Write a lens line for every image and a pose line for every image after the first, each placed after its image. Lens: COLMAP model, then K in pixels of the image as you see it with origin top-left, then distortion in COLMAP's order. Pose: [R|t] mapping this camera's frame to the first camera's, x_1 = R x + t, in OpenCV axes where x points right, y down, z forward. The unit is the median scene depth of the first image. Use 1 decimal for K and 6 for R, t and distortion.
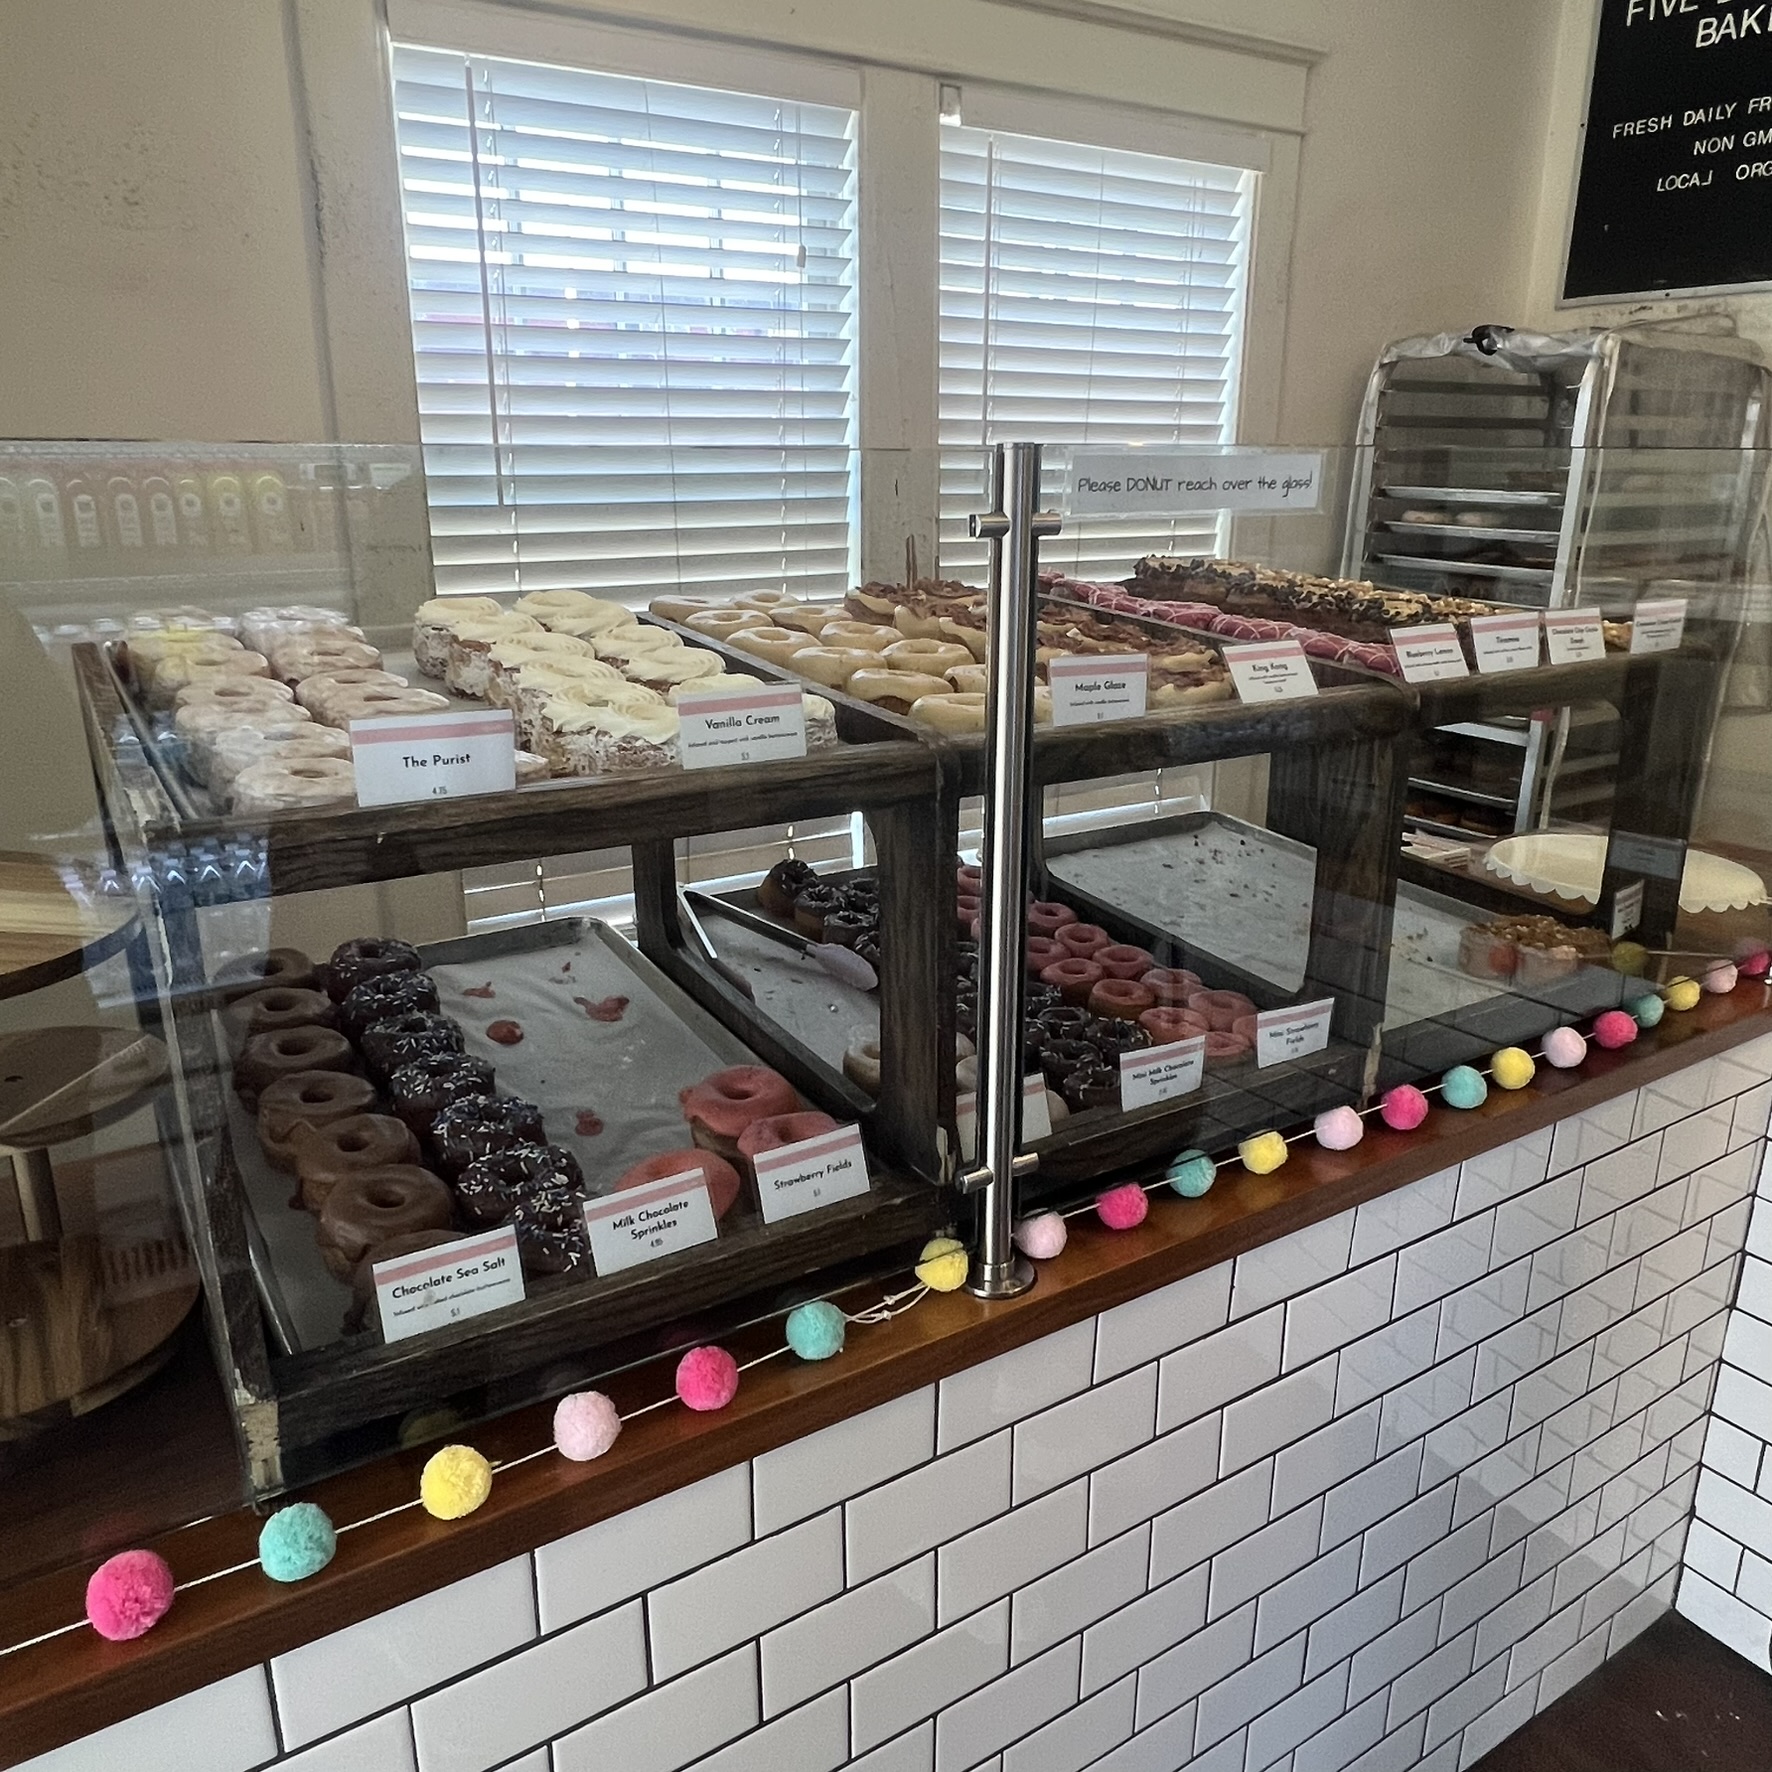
lens RADIAL K [[1404.8, 0, 865.7], [0, 1404.8, 872.2], [0, 0, 1]] dist [-0.002788, 0.000169]
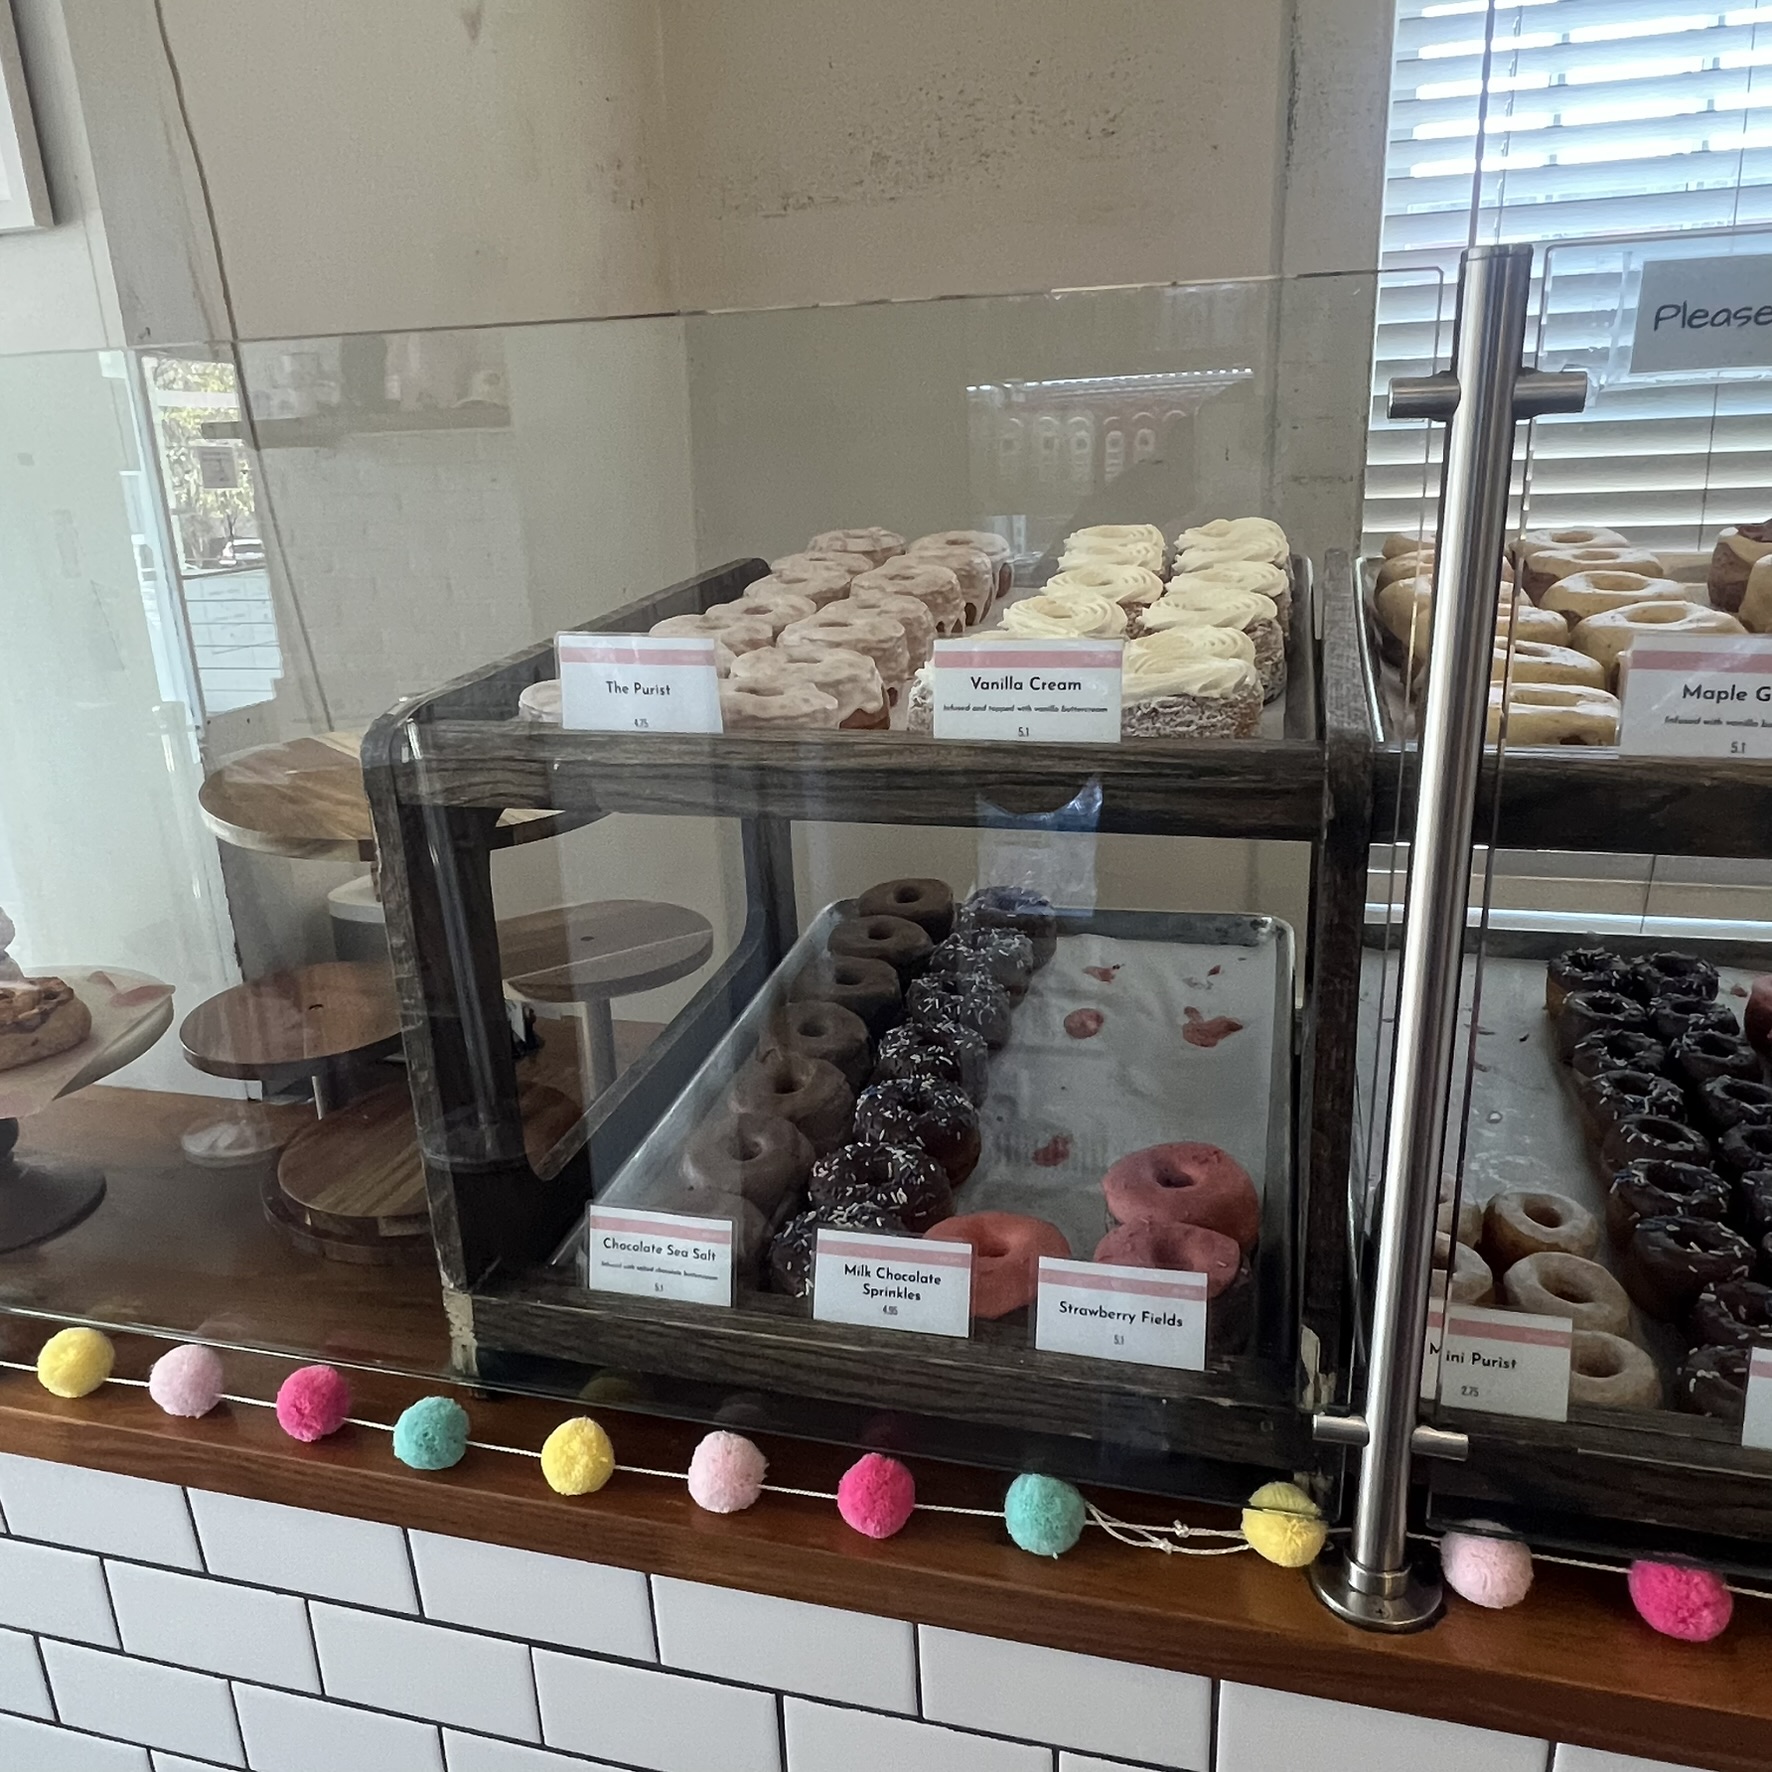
lens RADIAL K [[1404.8, 0, 865.7], [0, 1404.8, 872.2], [0, 0, 1]] dist [-0.002788, 0.000169]
pose [[0.666190, 0.194038, -0.720097, 0.304023], [-0.168653, 0.979744, 0.107974, -0.057384], [0.726462, 0.049515, 0.685421, 0.332729]]
